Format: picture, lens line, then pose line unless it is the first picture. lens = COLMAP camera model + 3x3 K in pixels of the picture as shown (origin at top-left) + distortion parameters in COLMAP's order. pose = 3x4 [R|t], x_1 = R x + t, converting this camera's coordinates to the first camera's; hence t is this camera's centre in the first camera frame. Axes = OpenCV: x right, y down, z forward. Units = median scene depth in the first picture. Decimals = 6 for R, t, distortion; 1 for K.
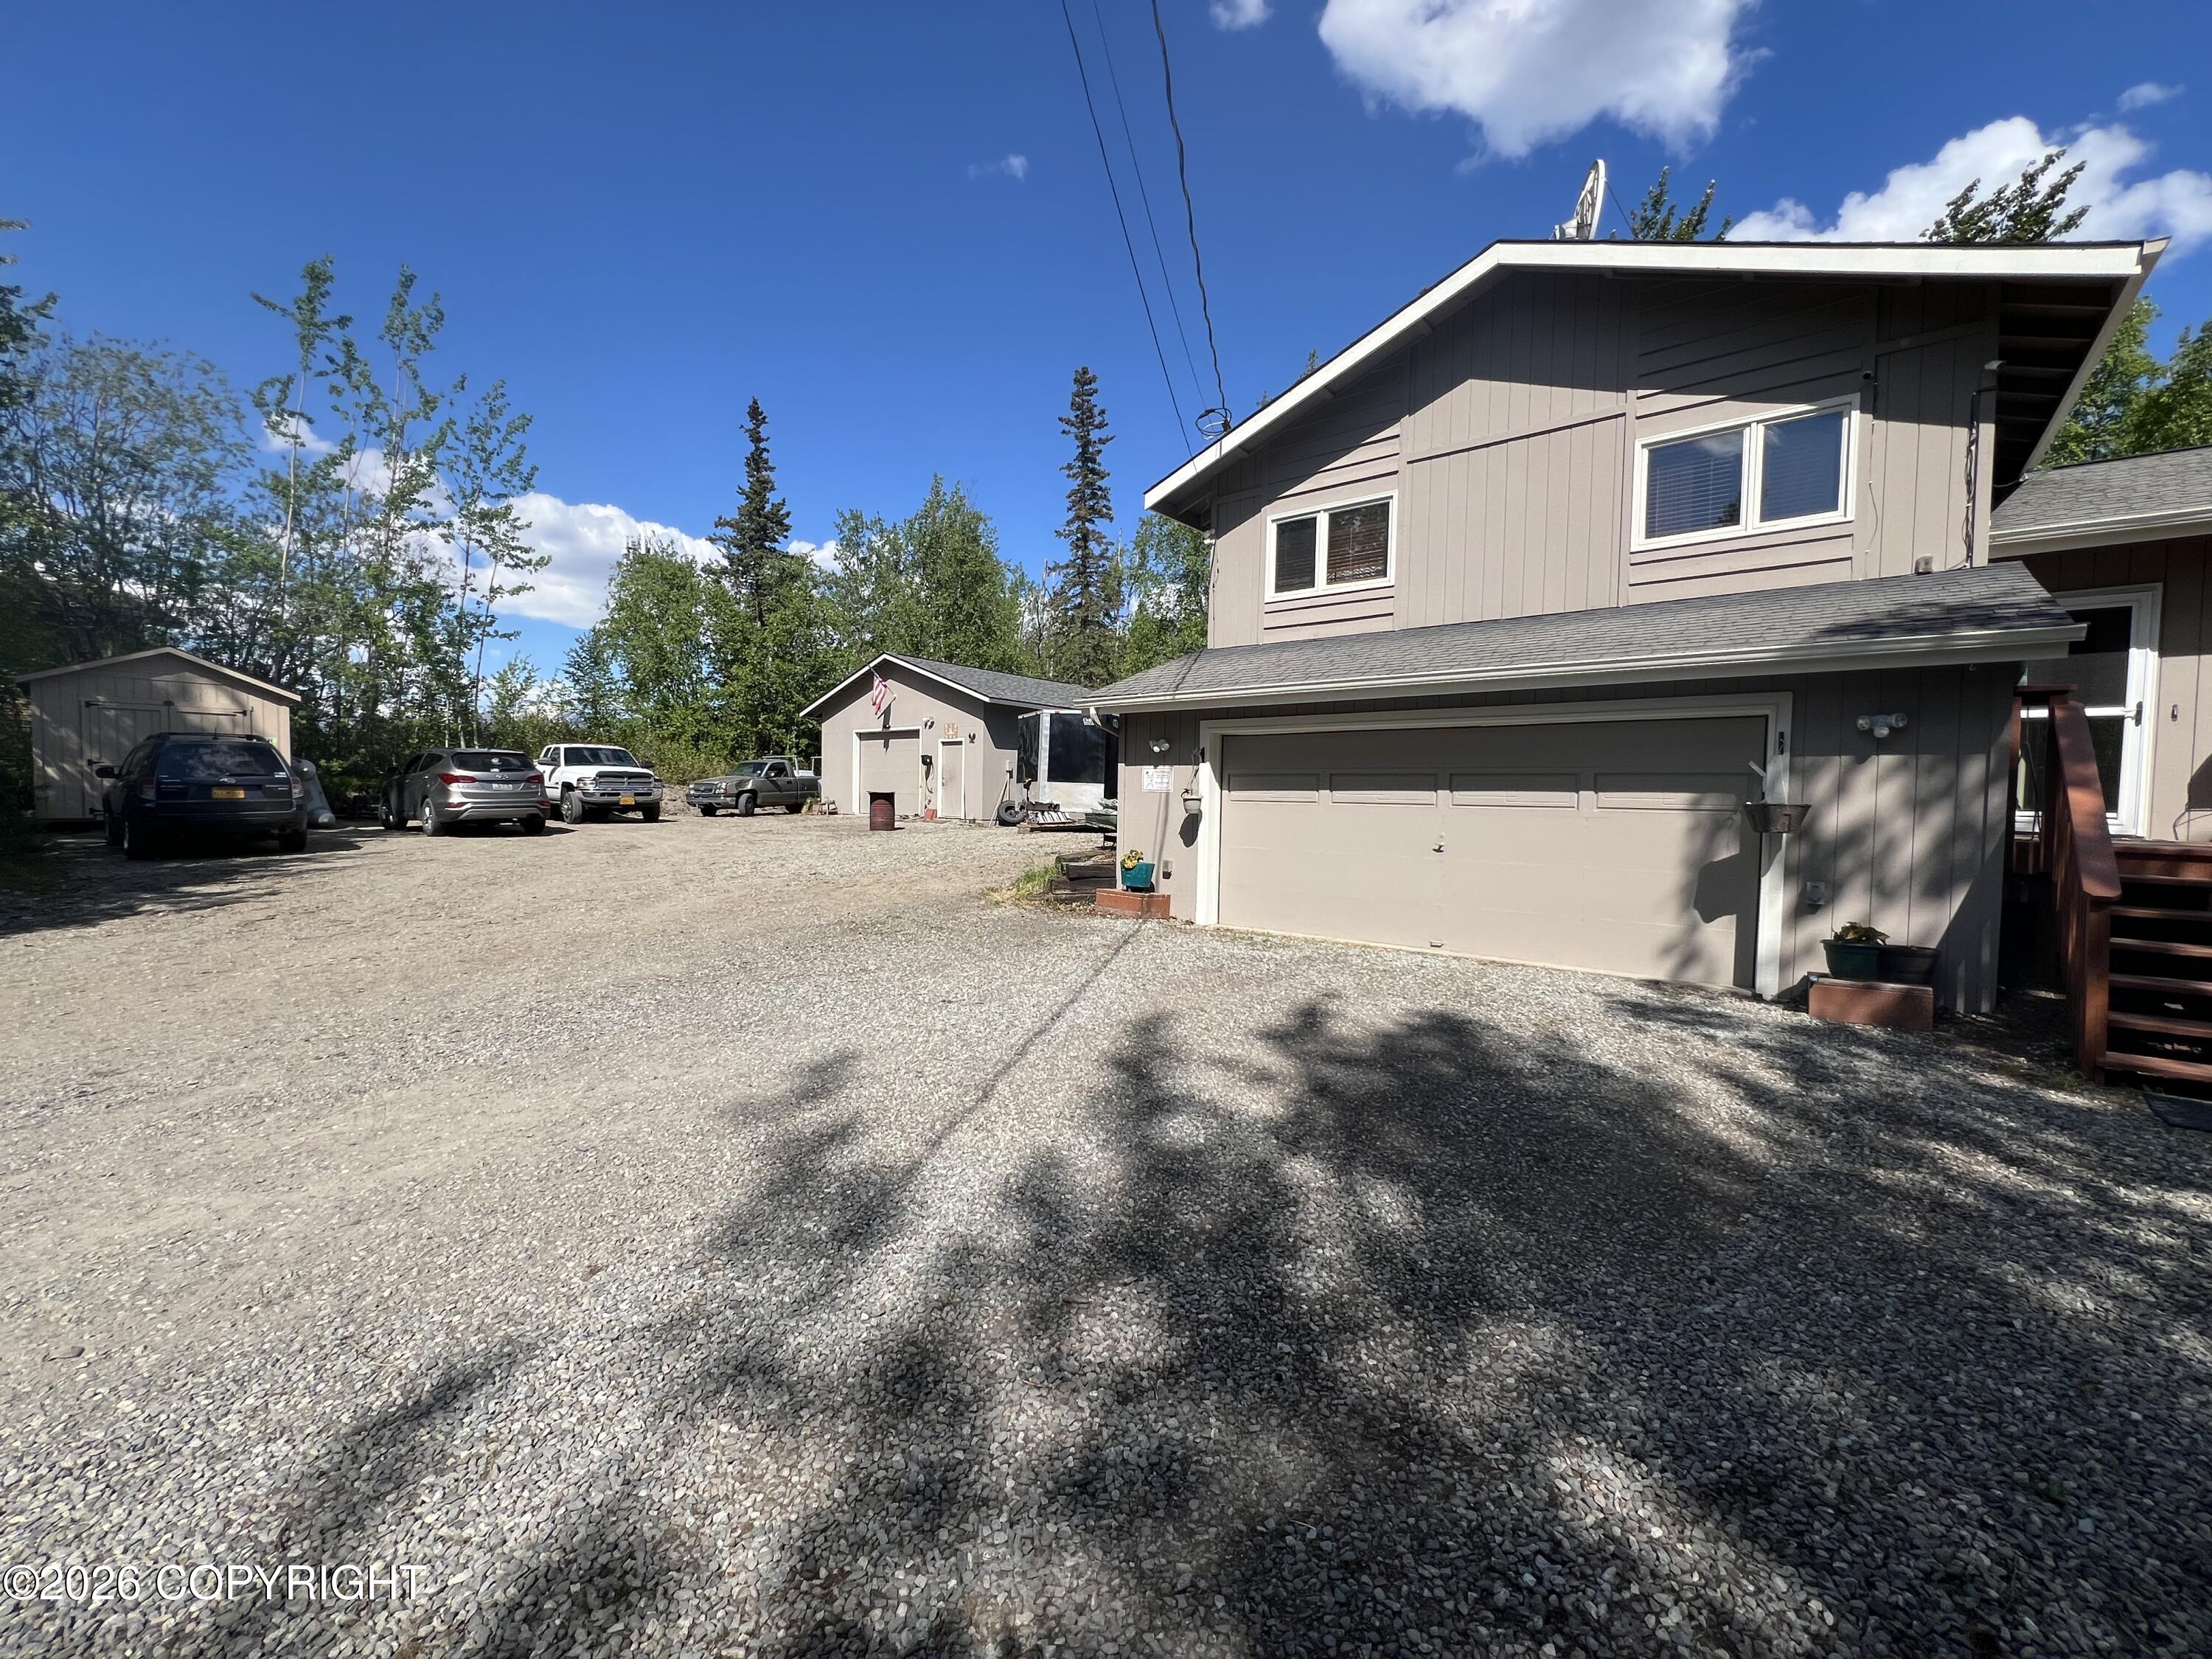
lens RADIAL K [[826.3, 0, 1106.0], [0, 826.3, 829.5], [0, 0, 1]] dist [0.000230, -0.000127]
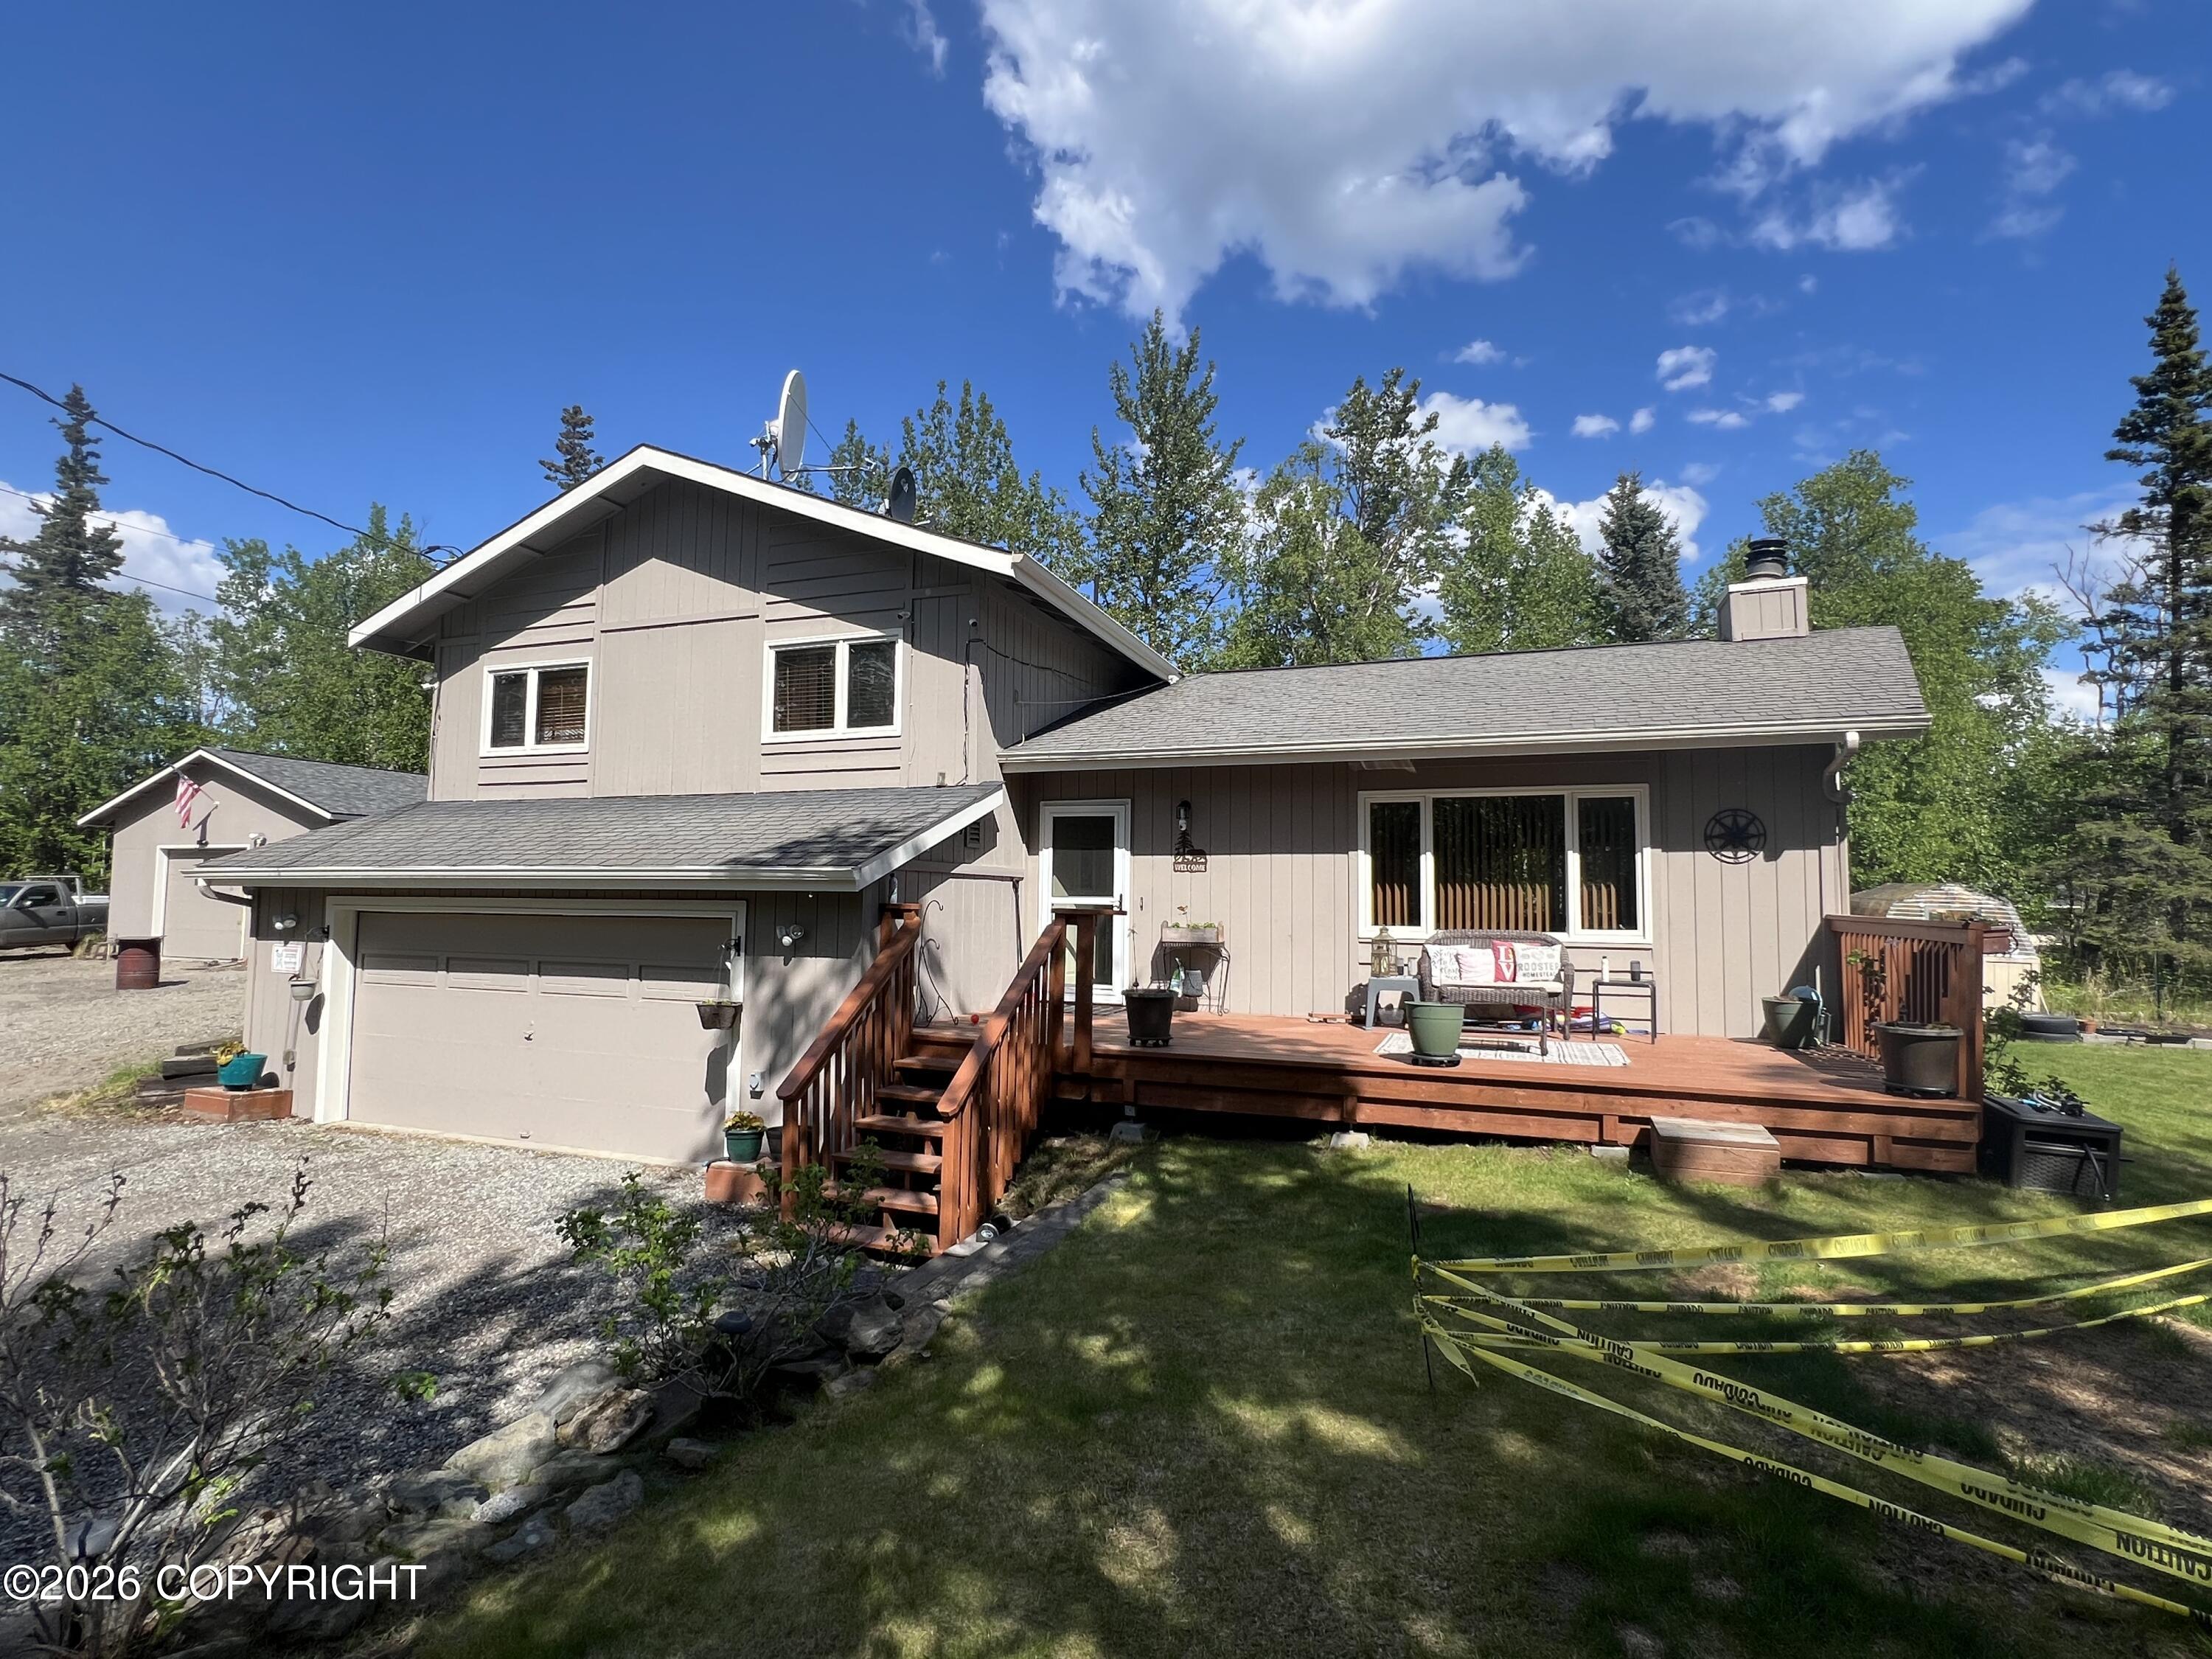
lens RADIAL K [[1027.8, 0, 1106.0], [0, 1027.8, 829.5], [0, 0, 1]] dist [0.022791, 0.000020]
pose [[0.963375, 0.010576, 0.267949, 0.597980], [0.013781, 0.995949, -0.088856, -0.084602], [-0.267803, 0.089294, 0.959327, -0.323281]]
